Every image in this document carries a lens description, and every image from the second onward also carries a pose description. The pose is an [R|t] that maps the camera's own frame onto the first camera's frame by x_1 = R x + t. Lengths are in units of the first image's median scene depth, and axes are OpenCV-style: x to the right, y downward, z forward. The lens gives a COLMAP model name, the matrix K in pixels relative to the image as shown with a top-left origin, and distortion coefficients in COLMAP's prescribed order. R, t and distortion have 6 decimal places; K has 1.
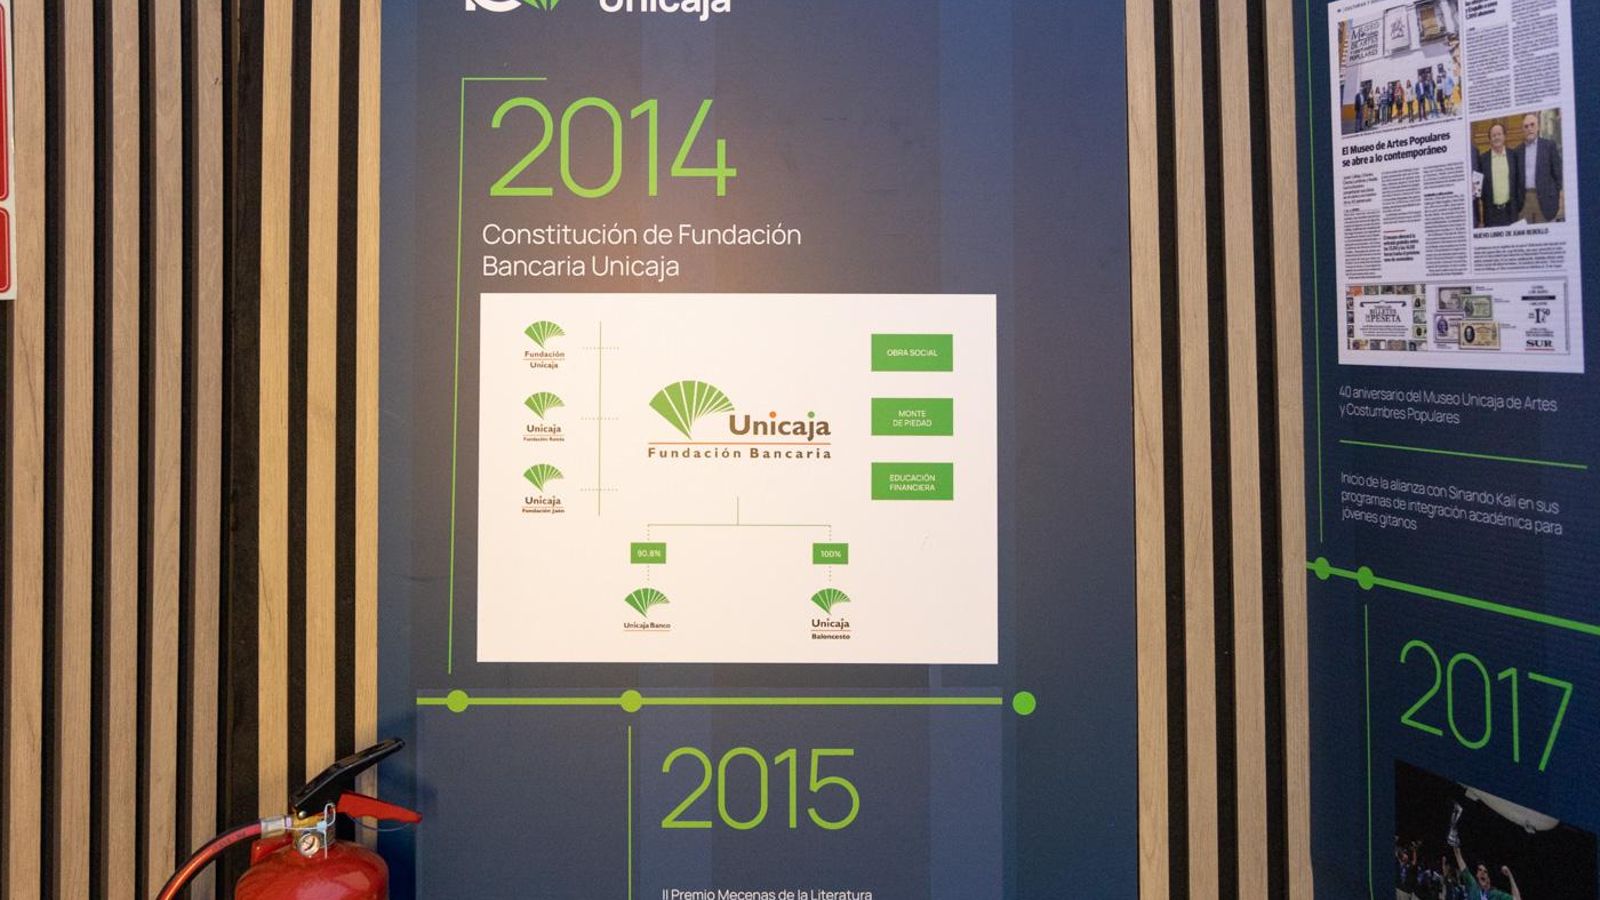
lens RADIAL K [[1216.5, 0, 800.7], [0, 1216.5, 451.1], [0, 0, 1]] dist [-0.009046, -0.003490]
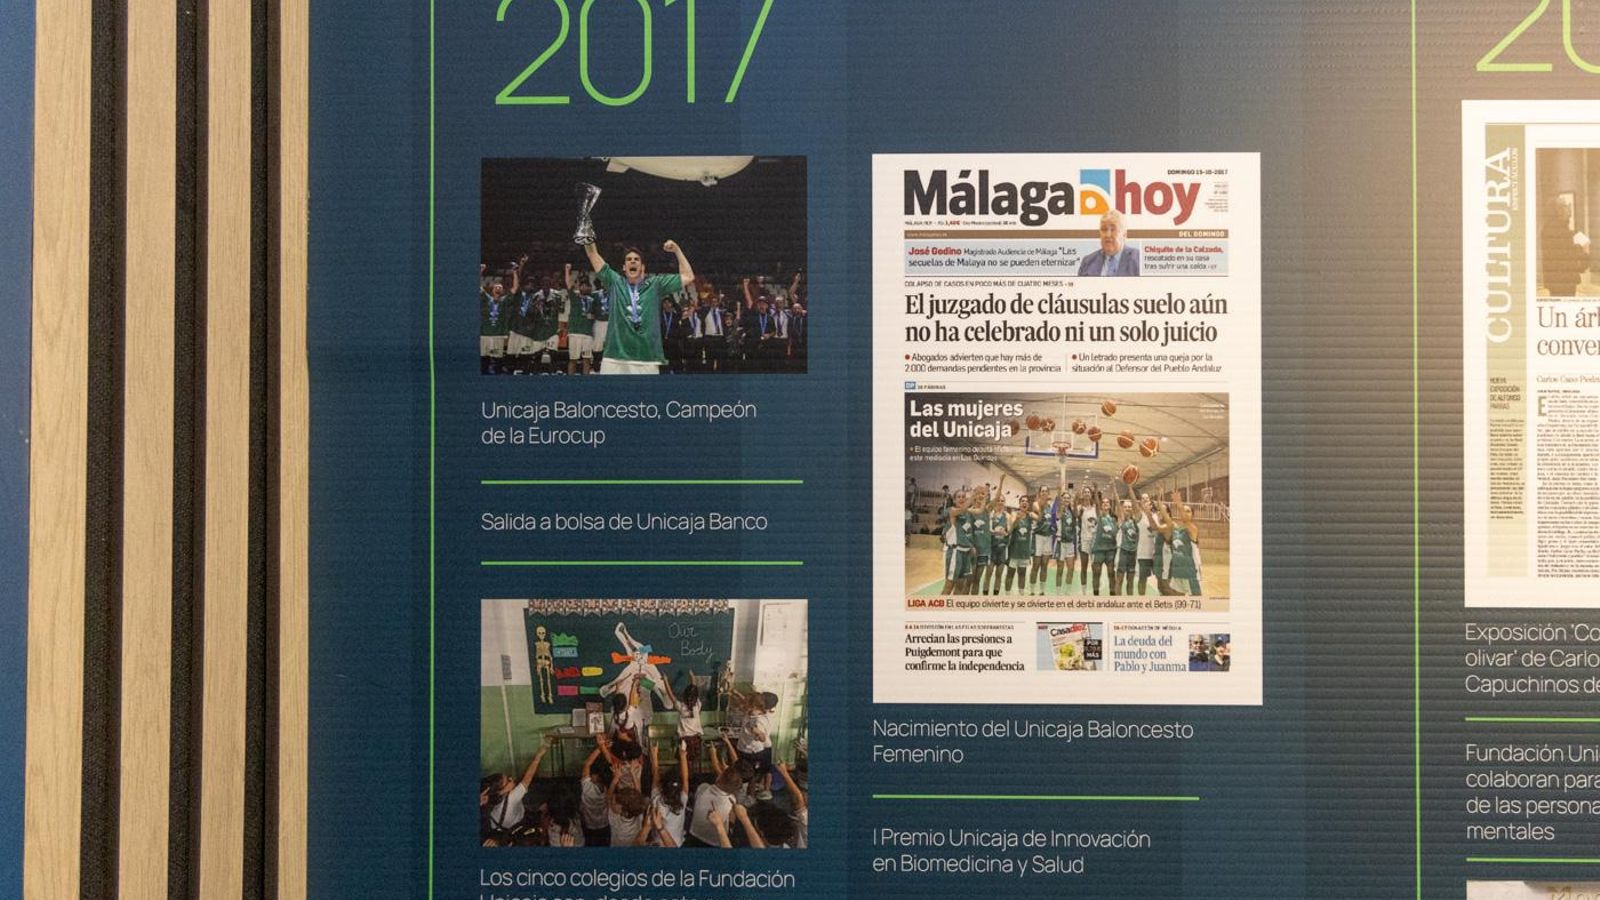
lens RADIAL K [[1102.8, 0, 800.7], [0, 1102.8, 450.9], [0, 0, 1]] dist [0.005425, 0.002168]
pose [[0.398344, 0.015050, 0.917113, -0.036557], [-0.033700, 0.999430, -0.001763, 0.455394], [-0.916617, -0.030204, 0.398625, 0.603301]]
